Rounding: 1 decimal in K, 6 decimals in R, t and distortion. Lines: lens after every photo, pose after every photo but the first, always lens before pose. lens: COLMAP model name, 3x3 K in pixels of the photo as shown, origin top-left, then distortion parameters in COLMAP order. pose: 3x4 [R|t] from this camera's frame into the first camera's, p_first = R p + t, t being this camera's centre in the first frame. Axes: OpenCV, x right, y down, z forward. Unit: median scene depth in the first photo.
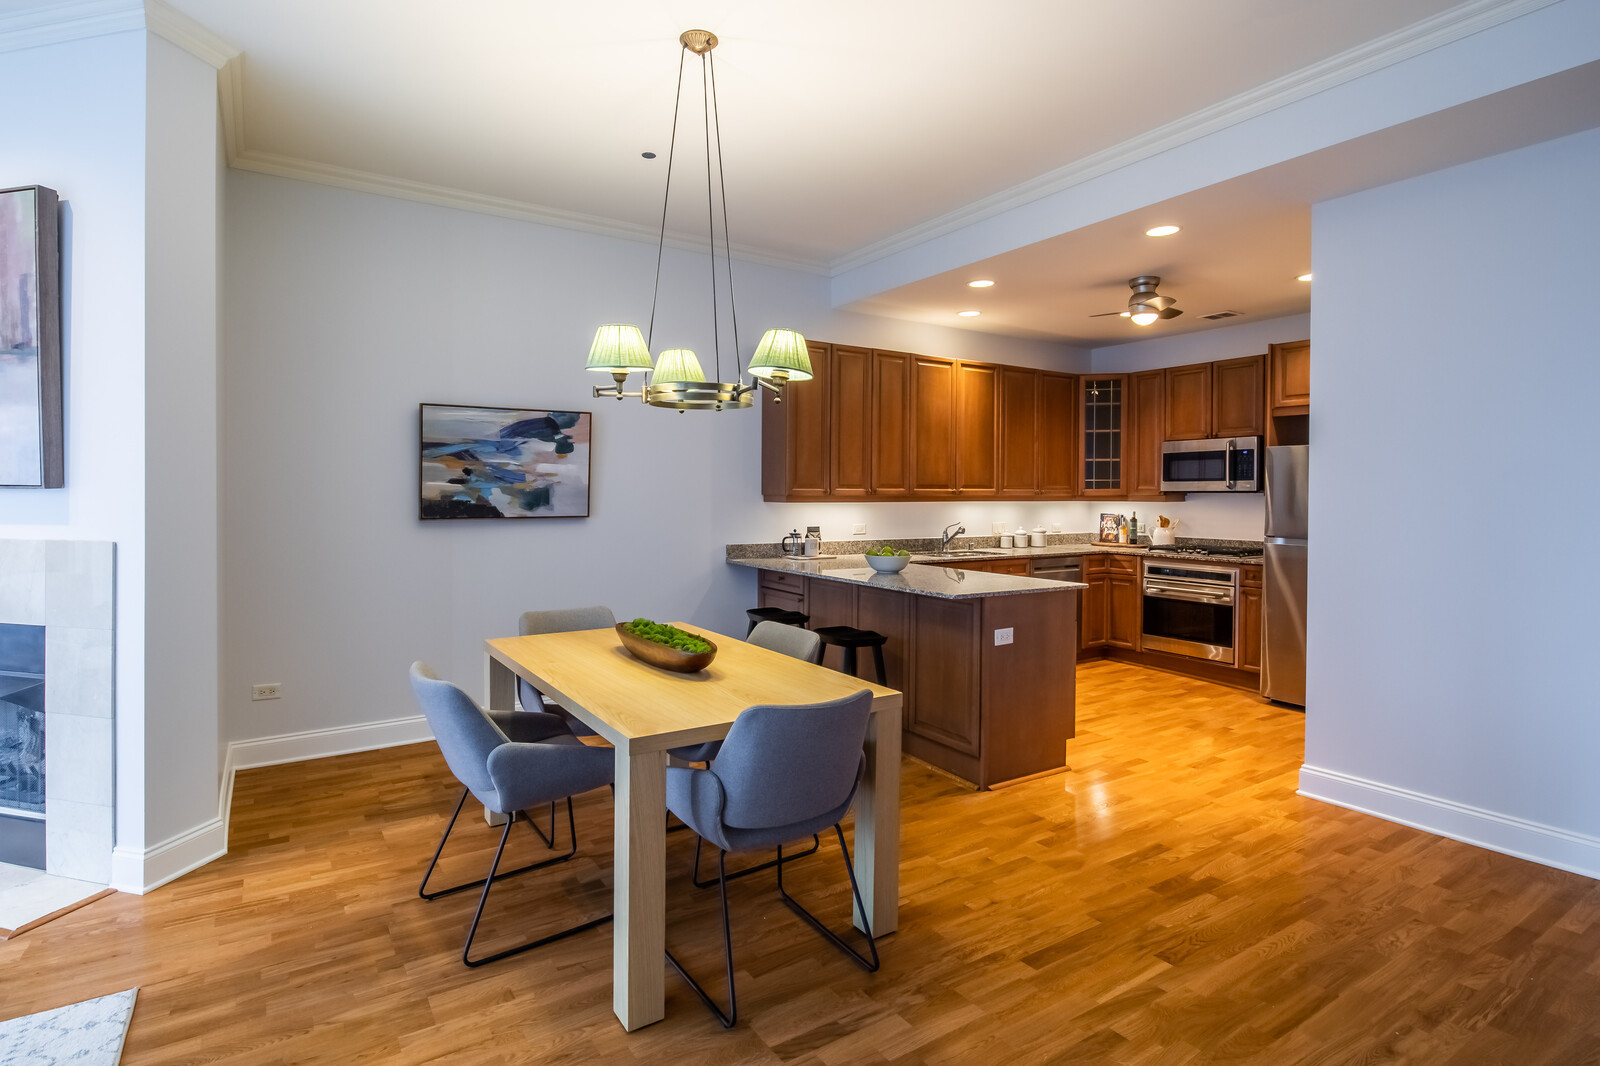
lens RADIAL K [[807.0, 0, 792.4], [0, 807.0, 502.8], [0, 0, 1]] dist [-0.000494, -0.001797]
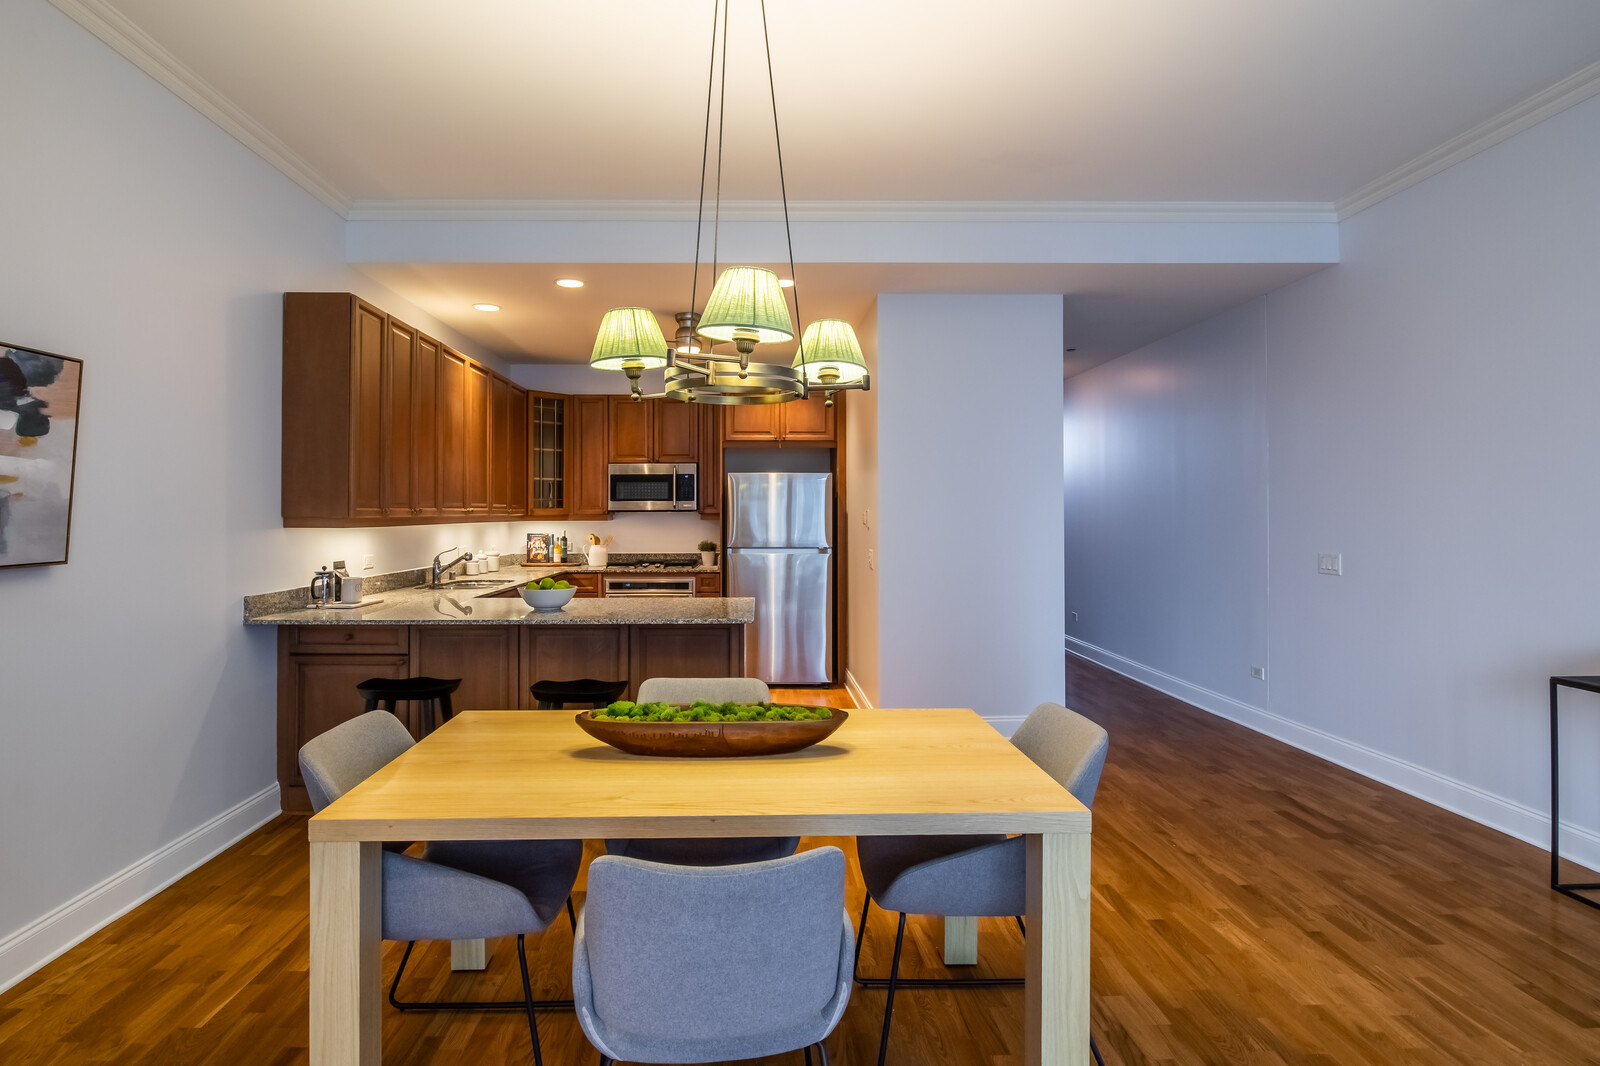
lens RADIAL K [[813.3, 0, 764.0], [0, 813.3, 500.0], [0, 0, 1]] dist [0.000459, 0.000341]
pose [[0.522745, 0.008949, 0.852442, -0.384498], [0.014076, 0.999718, -0.019127, -0.005453], [-0.852373, 0.021998, 0.522472, 0.296877]]
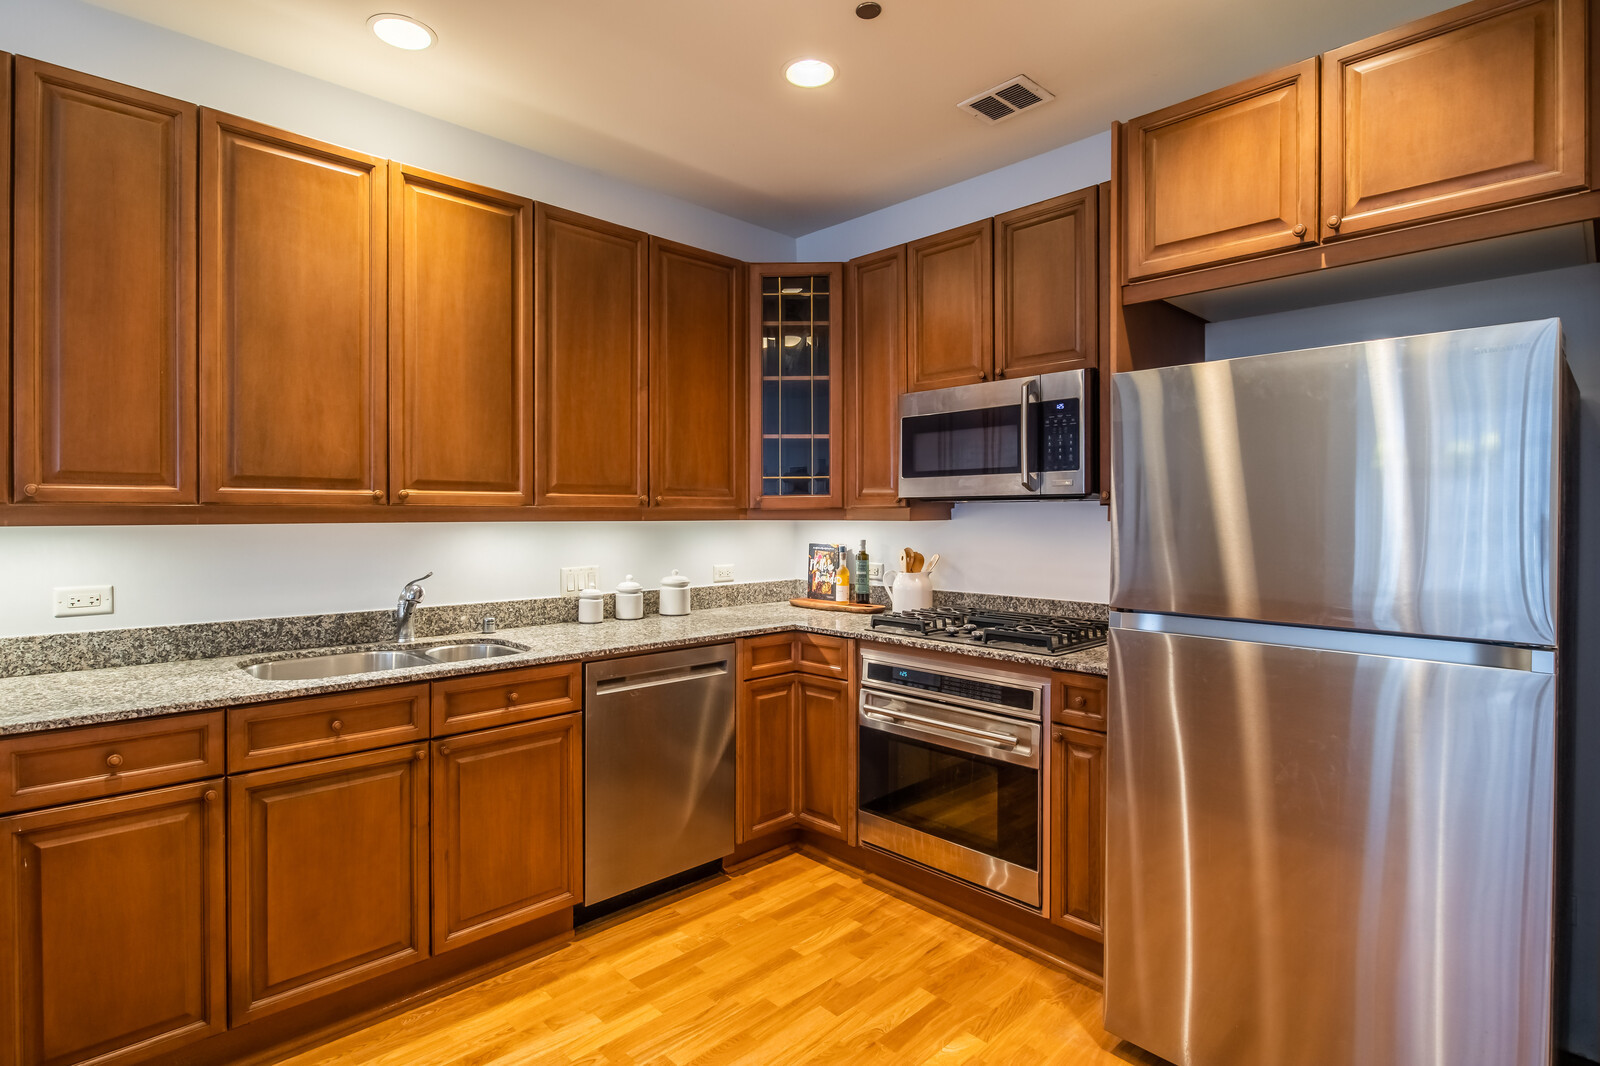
lens RADIAL K [[798.0, 0, 799.5], [0, 798.0, 517.1], [0, 0, 1]] dist [-0.005868, -0.001006]
pose [[0.979911, -0.004443, 0.199384, 0.337675], [0.005981, 0.999957, -0.007111, -0.000387], [-0.199344, 0.008160, 0.979896, 0.608575]]
